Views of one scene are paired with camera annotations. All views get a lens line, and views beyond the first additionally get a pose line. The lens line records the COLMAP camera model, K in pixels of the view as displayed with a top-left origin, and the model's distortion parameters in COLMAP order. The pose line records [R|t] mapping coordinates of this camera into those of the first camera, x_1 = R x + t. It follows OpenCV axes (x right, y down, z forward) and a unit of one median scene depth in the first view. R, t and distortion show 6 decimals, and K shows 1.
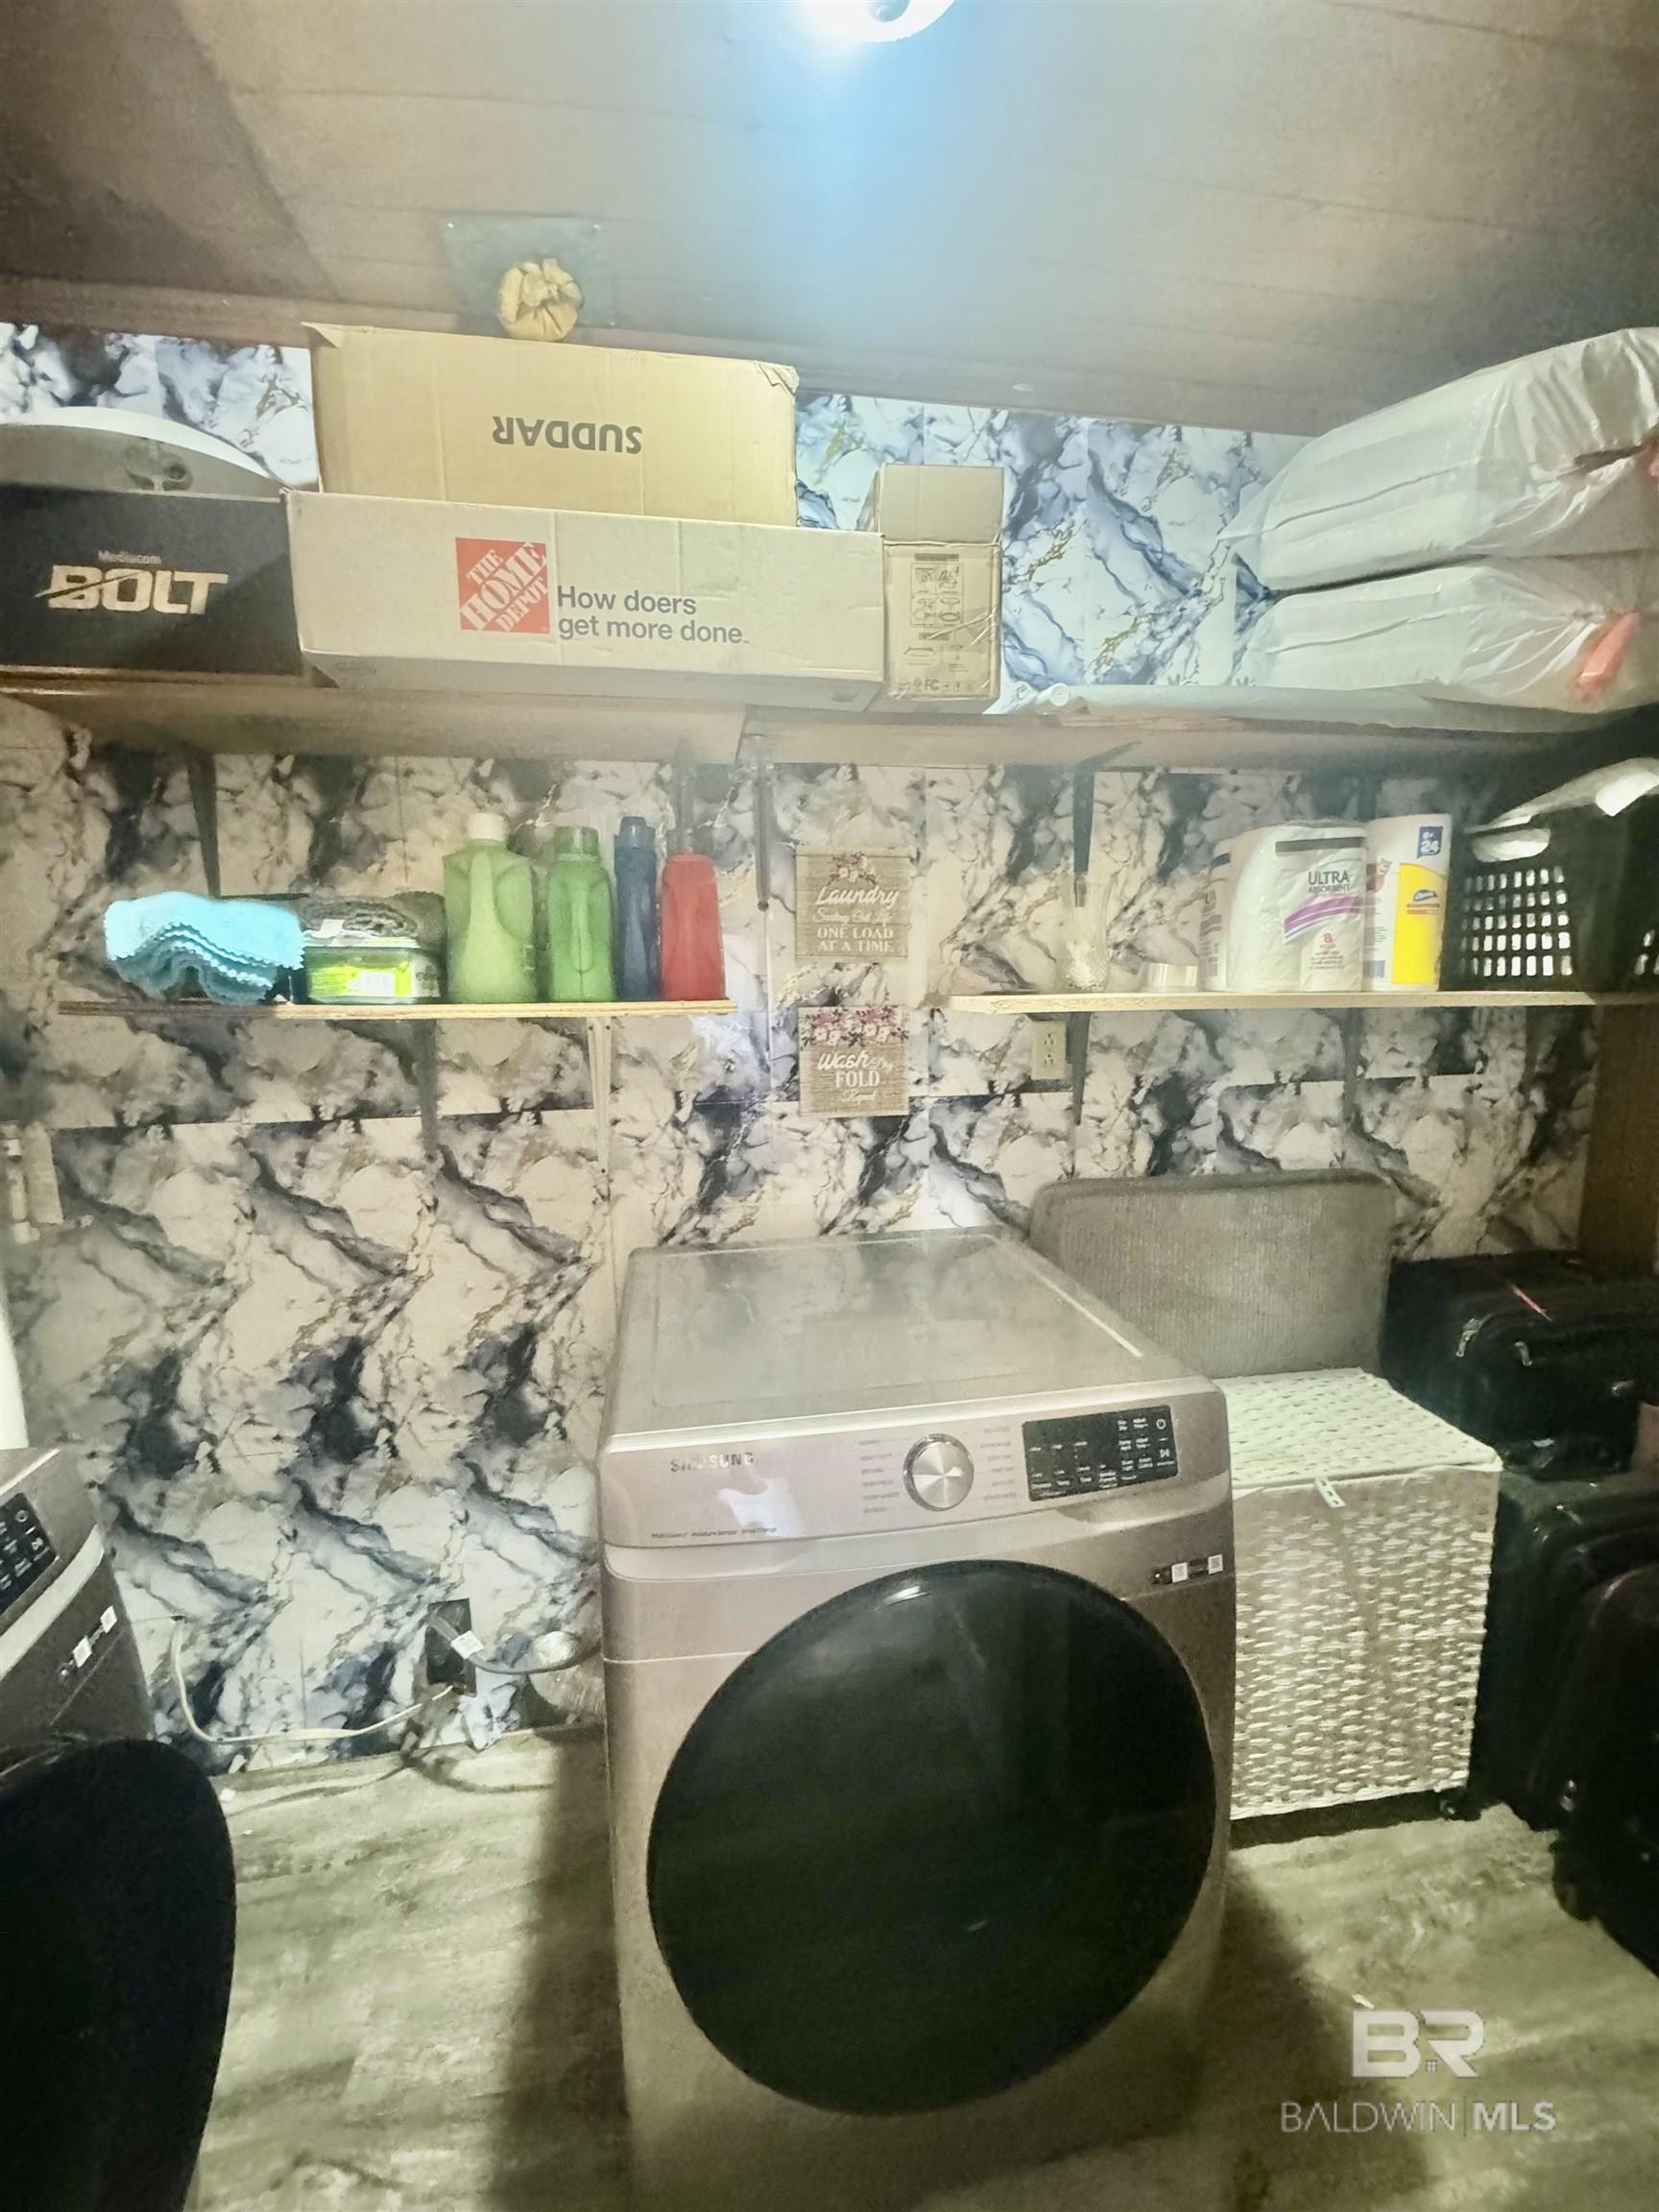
lens RADIAL K [[884.7, 0, 832.8], [0, 884.7, 1106.5], [0, 0, 1]] dist [-0.003679, 0.000304]
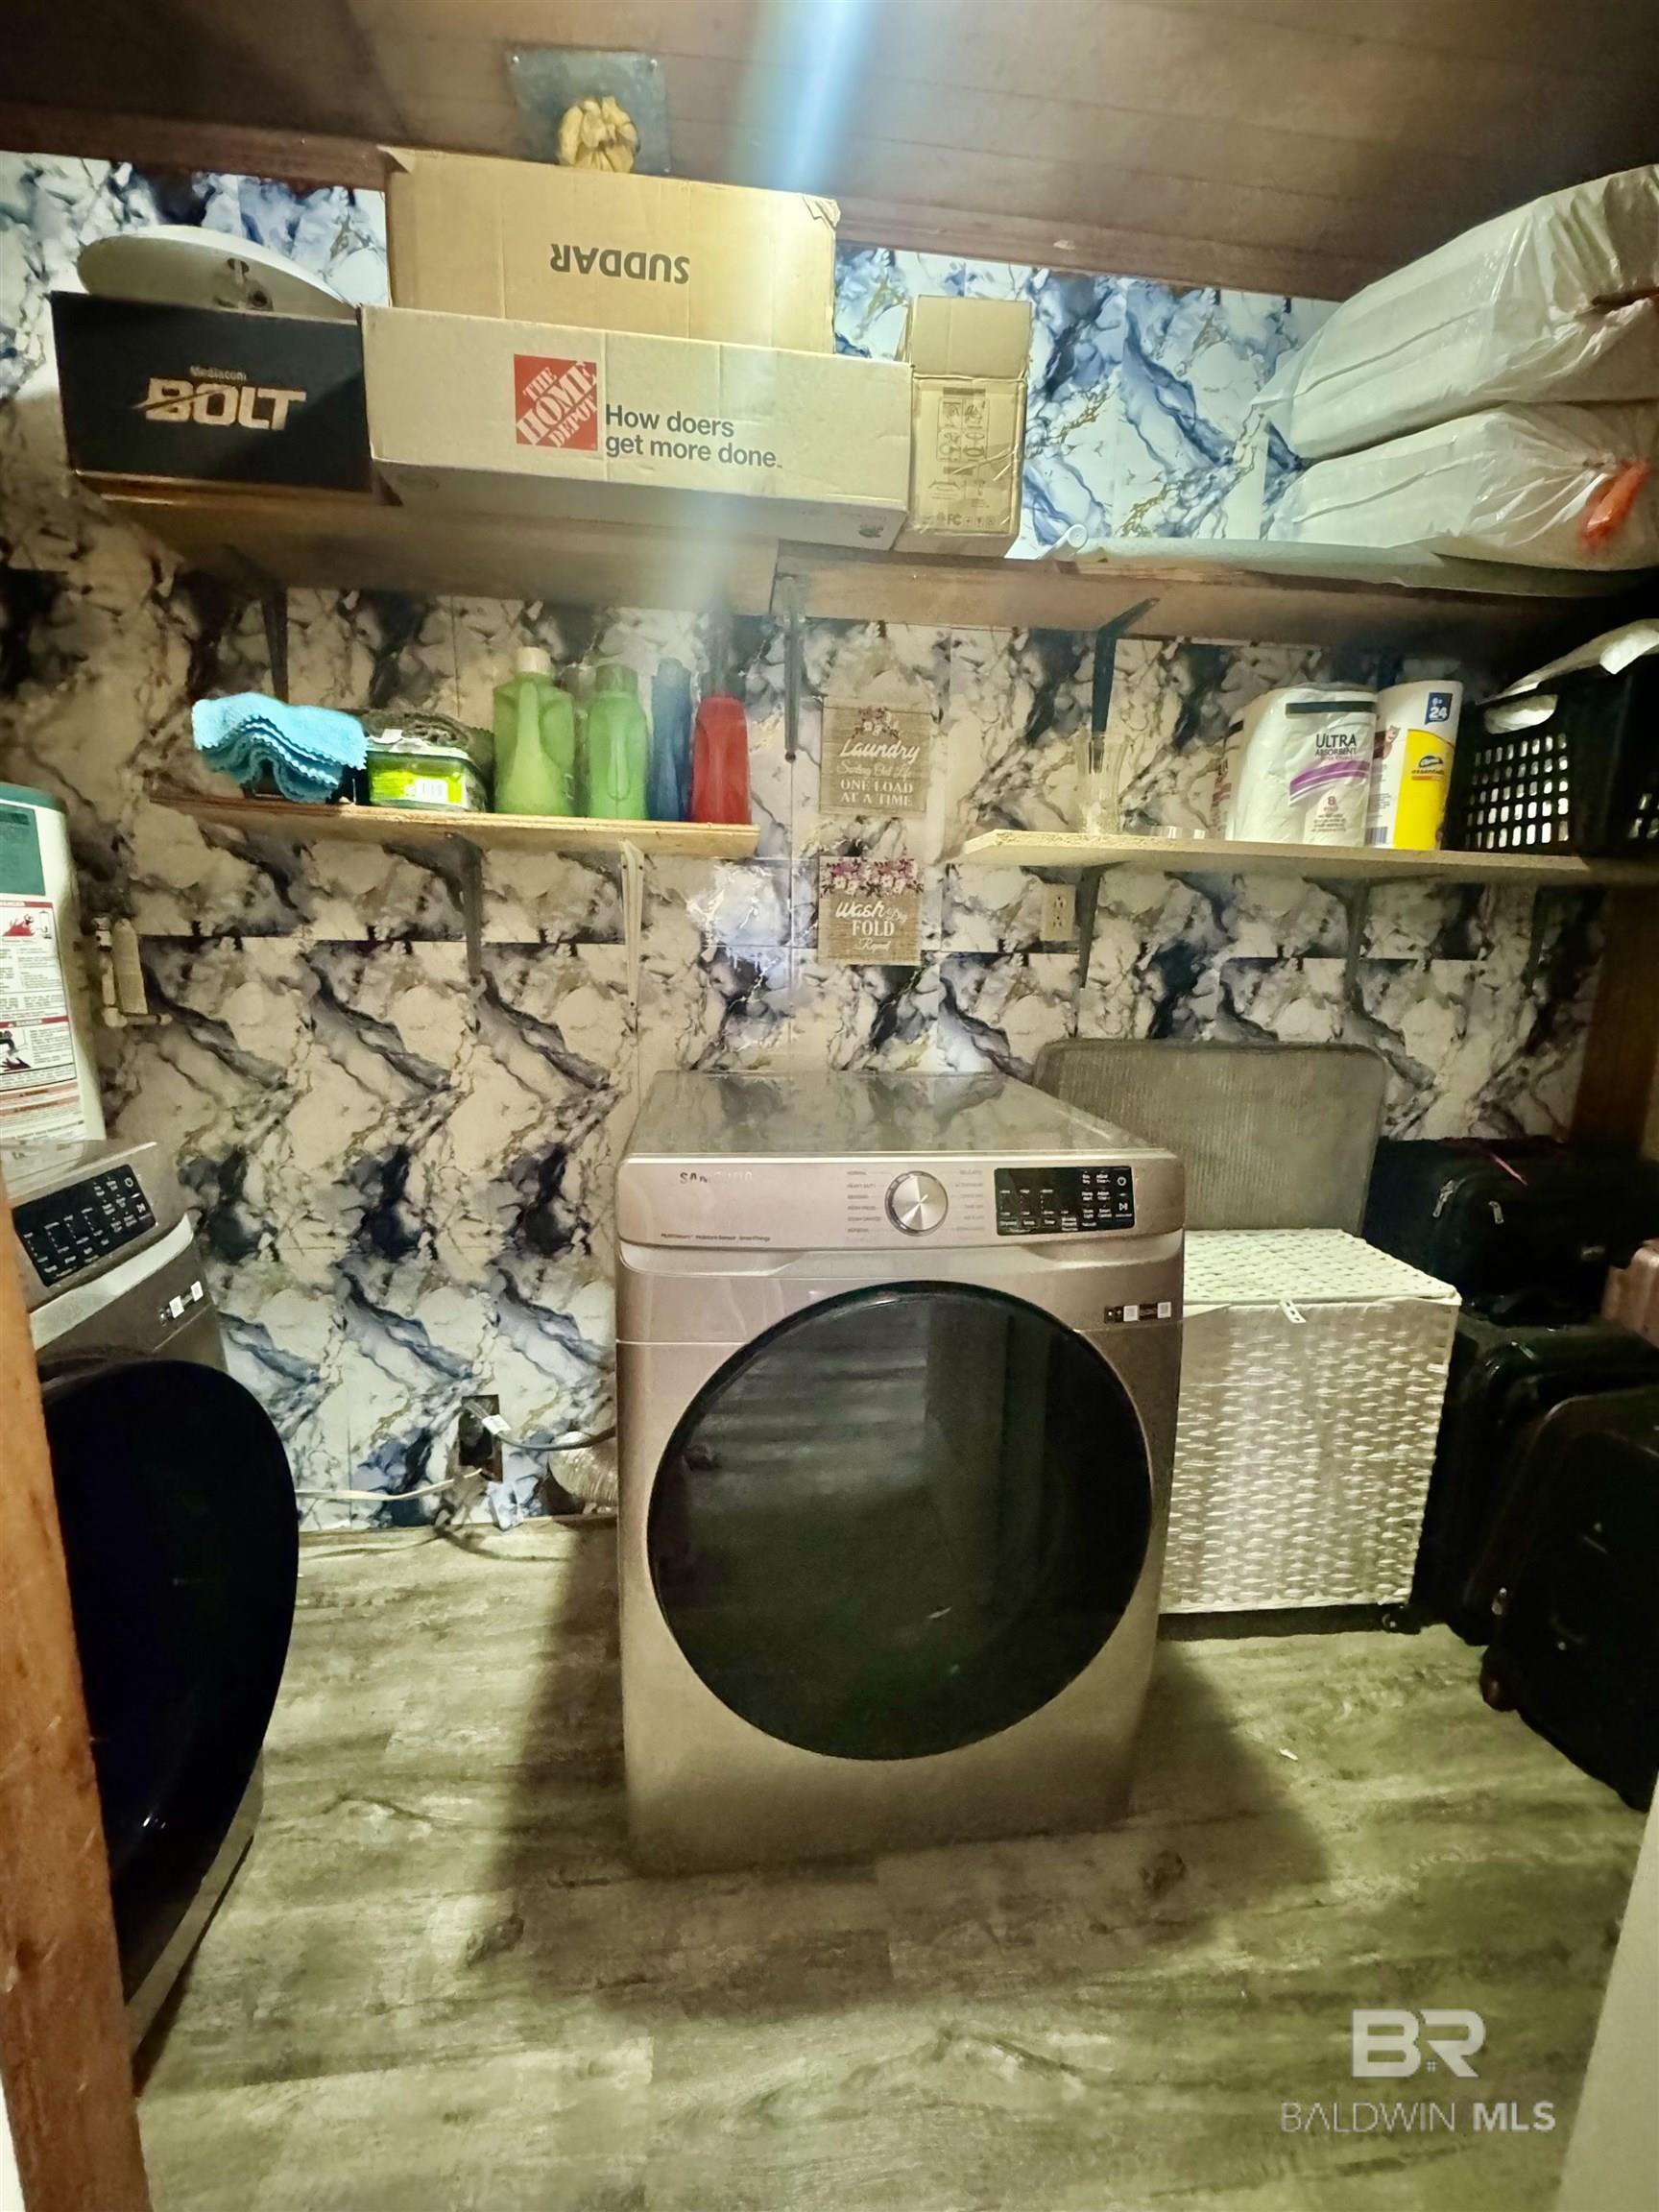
lens RADIAL K [[884.7, 0, 832.8], [0, 884.7, 1106.5], [0, 0, 1]] dist [-0.003679, 0.000304]
pose [[0.998418, 0.044138, -0.034833, 0.027477], [-0.042511, 0.998030, 0.046132, 0.142175], [0.036801, -0.044579, 0.998328, -0.070936]]
